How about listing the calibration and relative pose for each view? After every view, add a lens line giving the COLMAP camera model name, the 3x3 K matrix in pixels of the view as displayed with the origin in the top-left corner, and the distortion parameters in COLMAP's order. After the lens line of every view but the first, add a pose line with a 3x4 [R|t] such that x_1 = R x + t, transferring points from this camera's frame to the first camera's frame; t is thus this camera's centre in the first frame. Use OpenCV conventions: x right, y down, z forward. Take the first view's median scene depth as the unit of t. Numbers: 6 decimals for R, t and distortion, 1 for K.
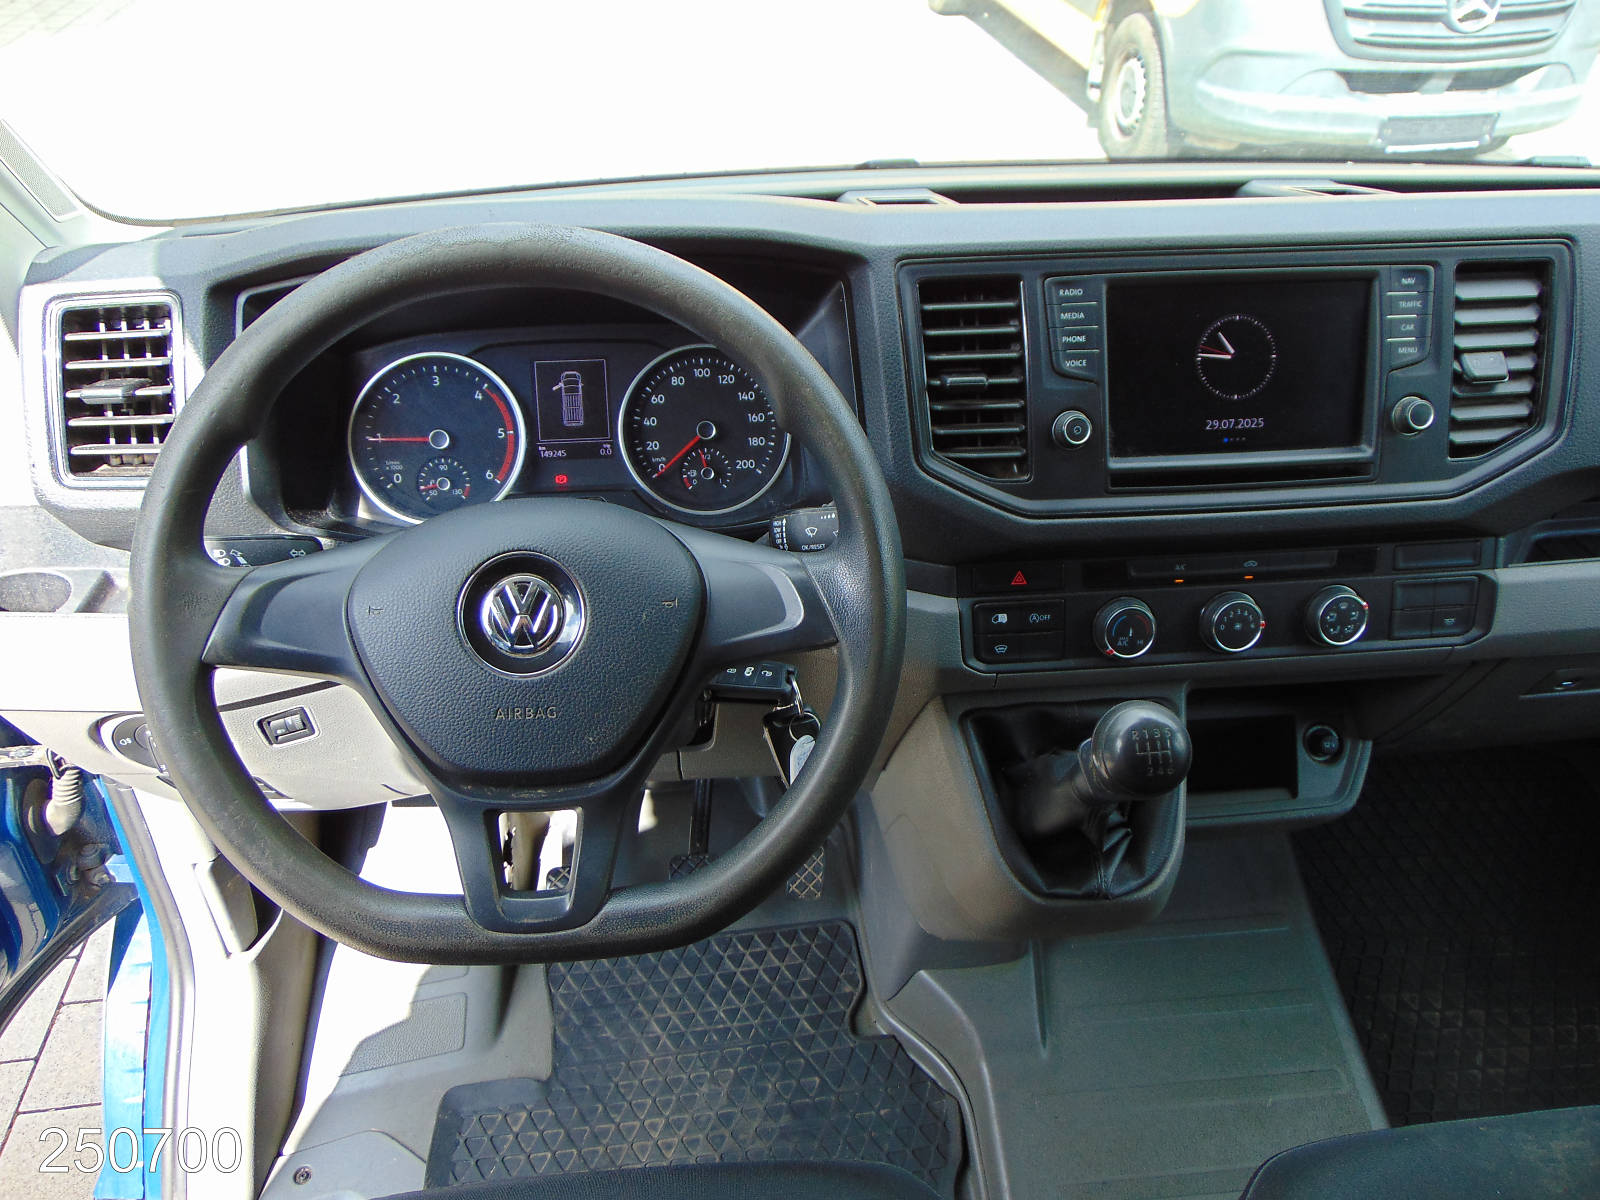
lens RADIAL K [[1176.2, 0, 786.8], [0, 1176.2, 604.9], [0, 0, 1]] dist [-0.018230, 0.020736]
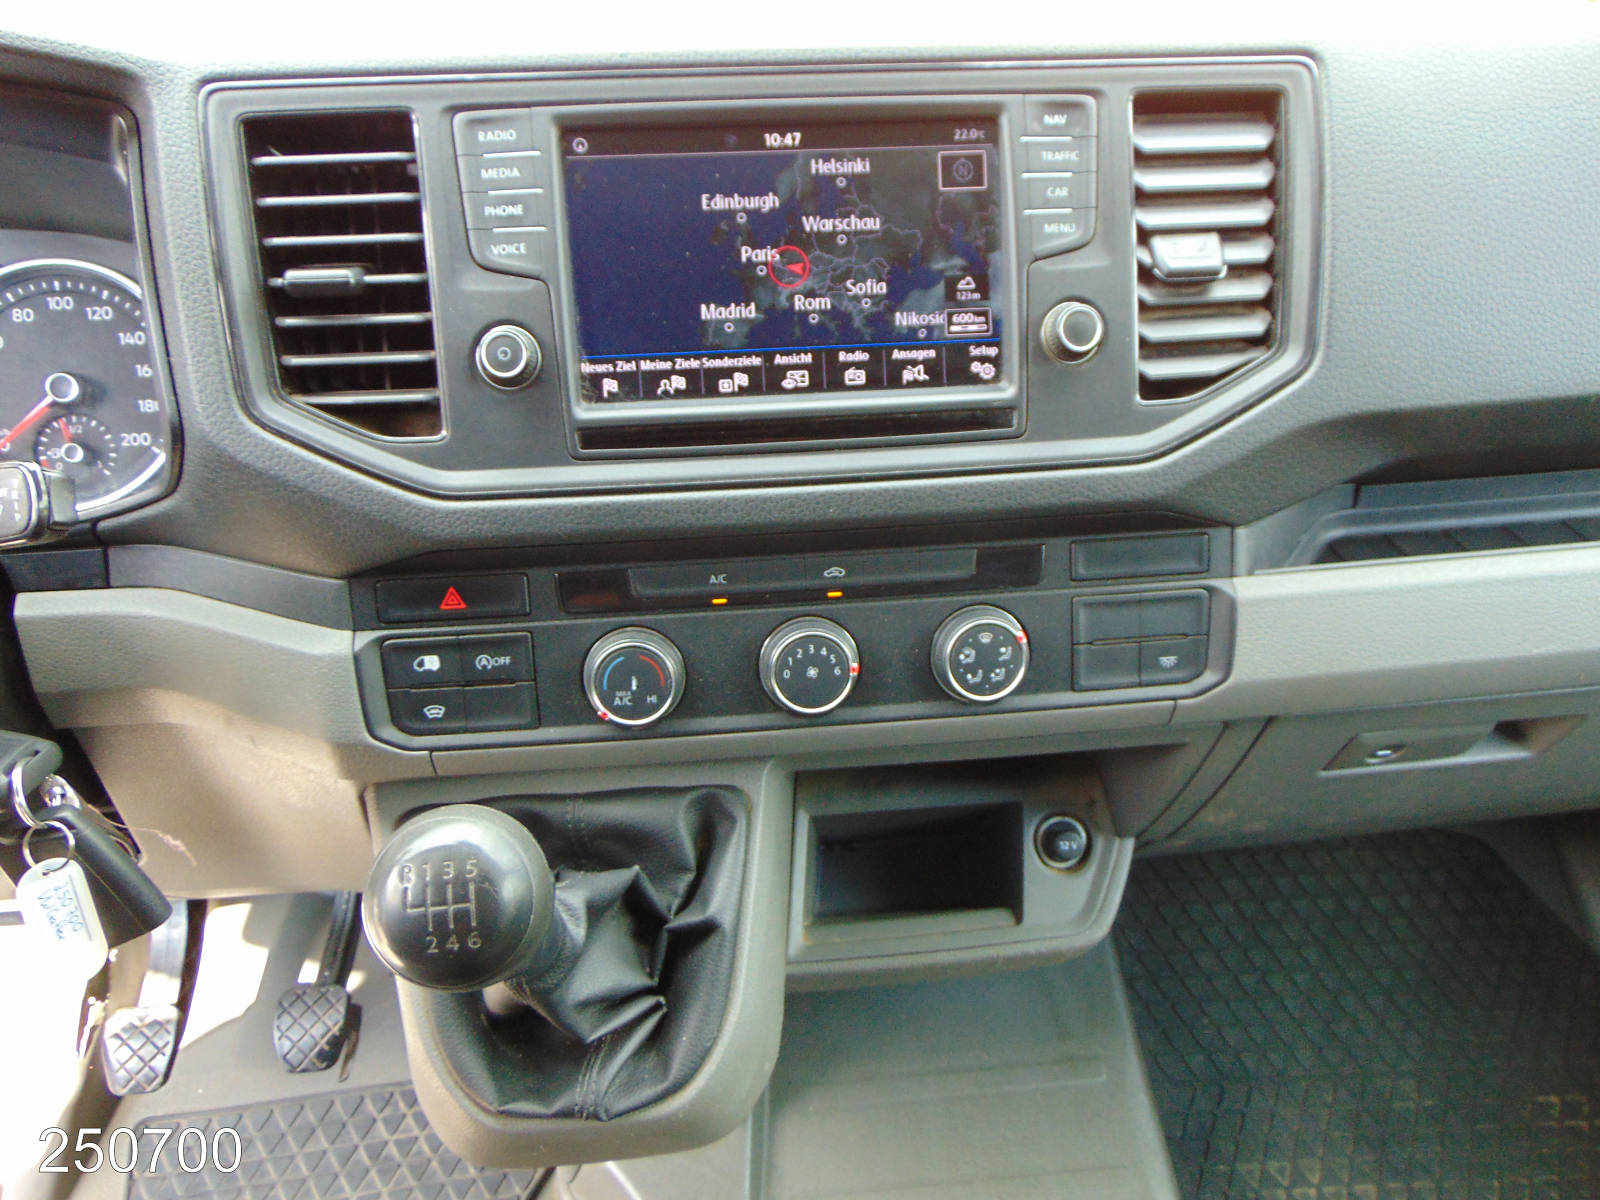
lens RADIAL K [[1176.2, 0, 808.1], [0, 1176.2, 600.7], [0, 0, 1]] dist [-0.018230, 0.020736]
pose [[0.999930, -0.011828, 0.000471, 0.372554], [0.011835, 0.998385, -0.055571, 0.014859], [0.000187, 0.055573, 0.998455, 0.362341]]
